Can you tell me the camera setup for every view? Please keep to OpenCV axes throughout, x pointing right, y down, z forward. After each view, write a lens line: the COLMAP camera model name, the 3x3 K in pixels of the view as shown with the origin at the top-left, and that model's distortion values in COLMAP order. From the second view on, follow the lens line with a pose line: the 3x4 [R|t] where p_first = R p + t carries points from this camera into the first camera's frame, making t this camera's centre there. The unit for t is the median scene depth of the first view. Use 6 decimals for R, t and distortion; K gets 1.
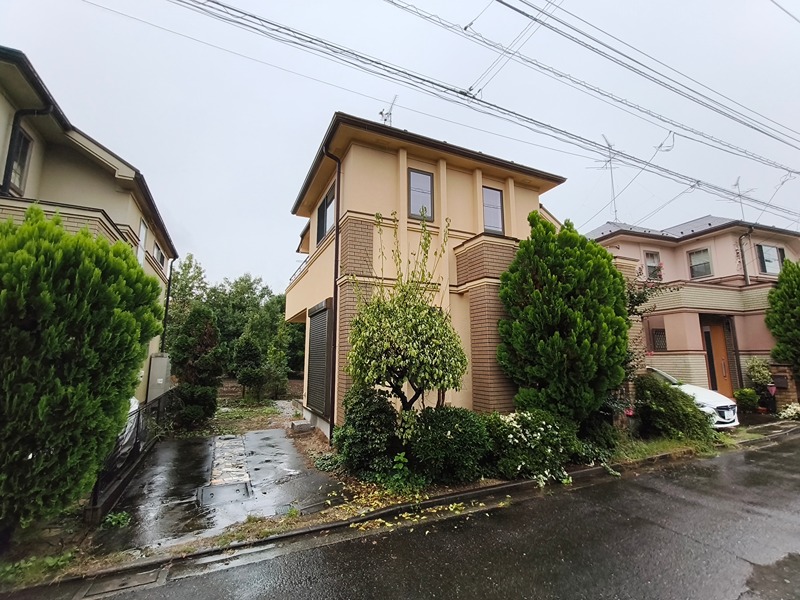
lens RADIAL K [[366.0, 0, 405.0], [0, 366.0, 297.3], [0, 0, 1]] dist [-0.003582, 0.001001]
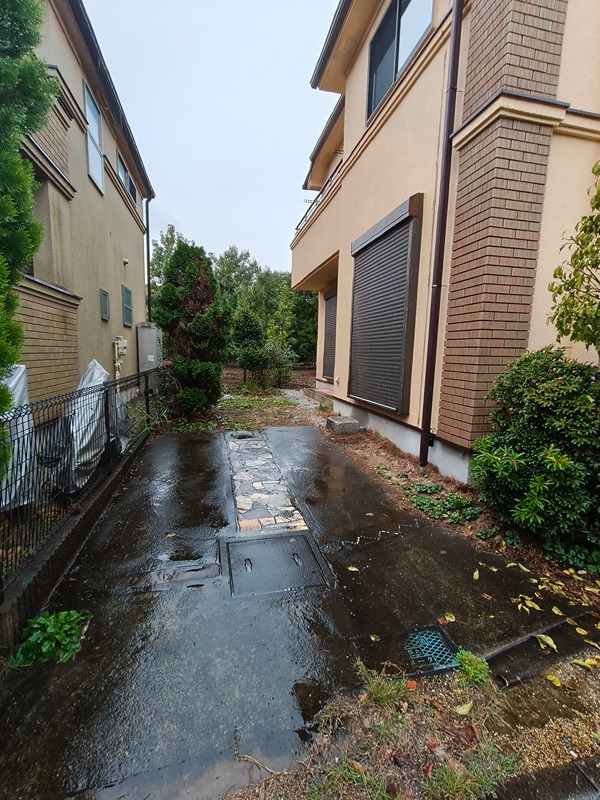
lens RADIAL K [[366.0, 0, 296.3], [0, 366.0, 398.8], [0, 0, 1]] dist [-0.003582, 0.001001]
pose [[0.974011, 0.050101, -0.220892, -0.247257], [0.013297, 0.960900, 0.276577, 0.135129], [0.226112, -0.272326, 0.935260, 0.415135]]
